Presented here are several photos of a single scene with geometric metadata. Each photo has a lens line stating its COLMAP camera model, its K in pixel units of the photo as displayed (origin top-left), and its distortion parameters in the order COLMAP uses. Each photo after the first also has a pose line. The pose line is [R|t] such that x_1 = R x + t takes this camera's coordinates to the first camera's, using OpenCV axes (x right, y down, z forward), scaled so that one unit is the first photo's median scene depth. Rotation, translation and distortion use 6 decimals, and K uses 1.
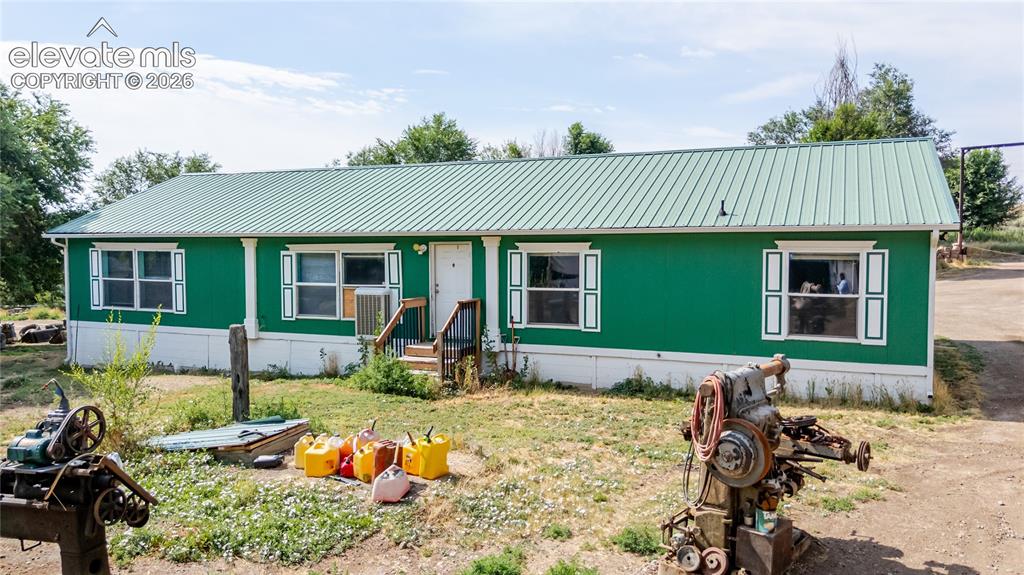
lens RADIAL K [[751.5, 0, 518.9], [0, 751.5, 286.5], [0, 0, 1]] dist [0.085201, -0.084250]
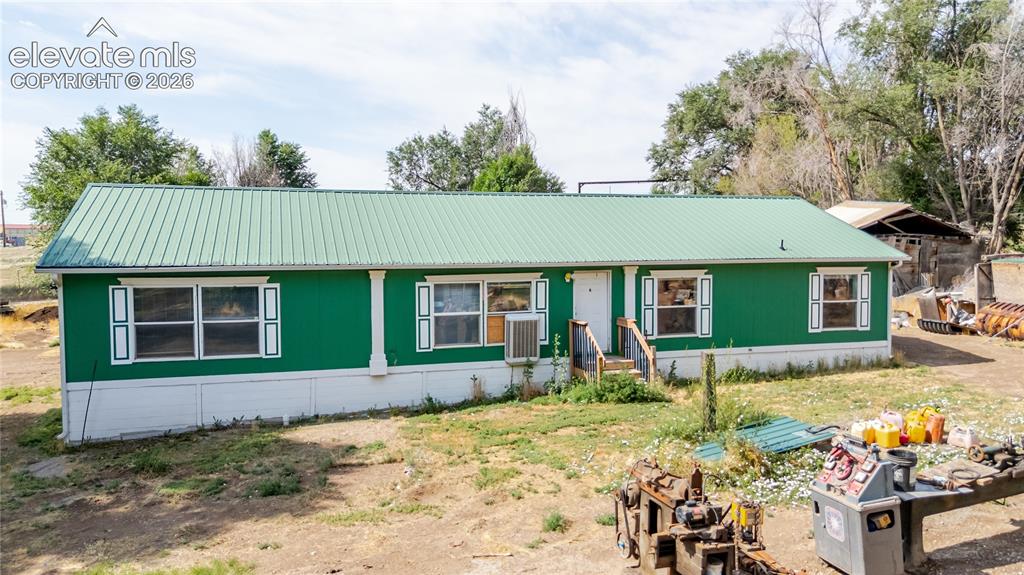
lens RADIAL K [[751.5, 0, 512.6], [0, 751.5, 283.2], [0, 0, 1]] dist [0.085201, -0.084250]
pose [[0.767564, -0.035433, 0.639992, -0.877925], [0.038946, 0.999204, 0.008612, -0.051308], [-0.639788, 0.018315, 0.768334, 0.171127]]
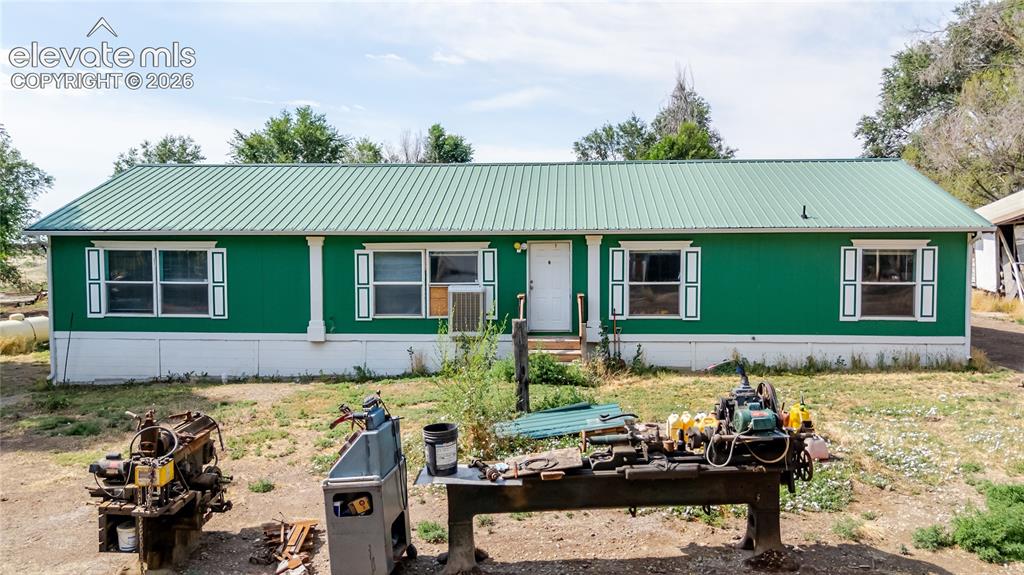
lens RADIAL K [[751.5, 0, 515.3], [0, 751.5, 287.6], [0, 0, 1]] dist [0.085201, -0.084250]
pose [[0.944683, -0.018870, 0.327442, -0.454315], [0.018619, 0.999819, 0.003903, 0.001754], [-0.327456, 0.002409, 0.944863, 0.015928]]
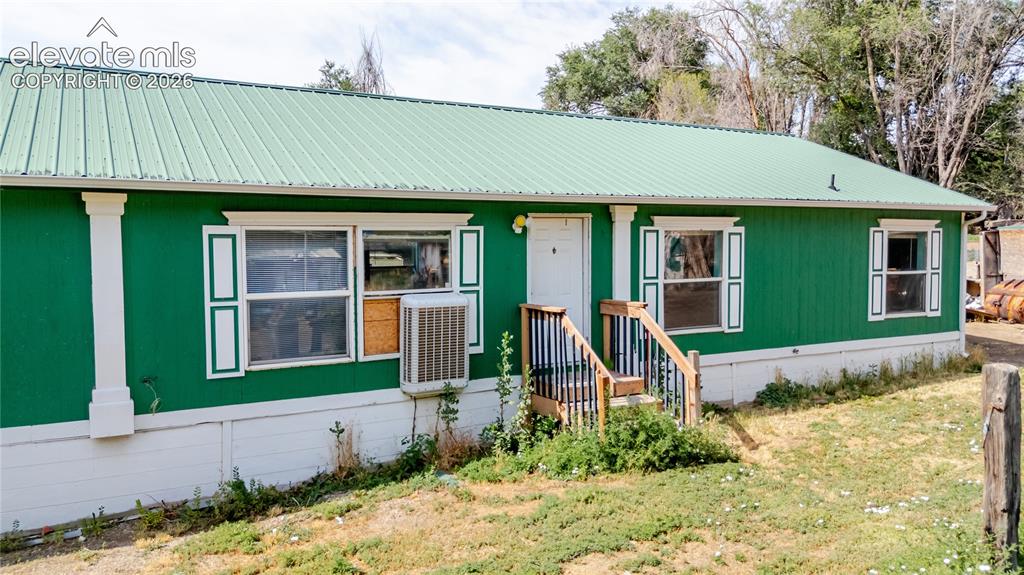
lens RADIAL K [[751.5, 0, 511.8], [0, 751.5, 286.7], [0, 0, 1]] dist [0.085201, -0.084250]
pose [[0.621454, -0.044893, 0.782164, -0.574518], [0.046941, 0.998697, 0.020026, -0.011749], [-0.782043, 0.024270, 0.622751, 0.601108]]
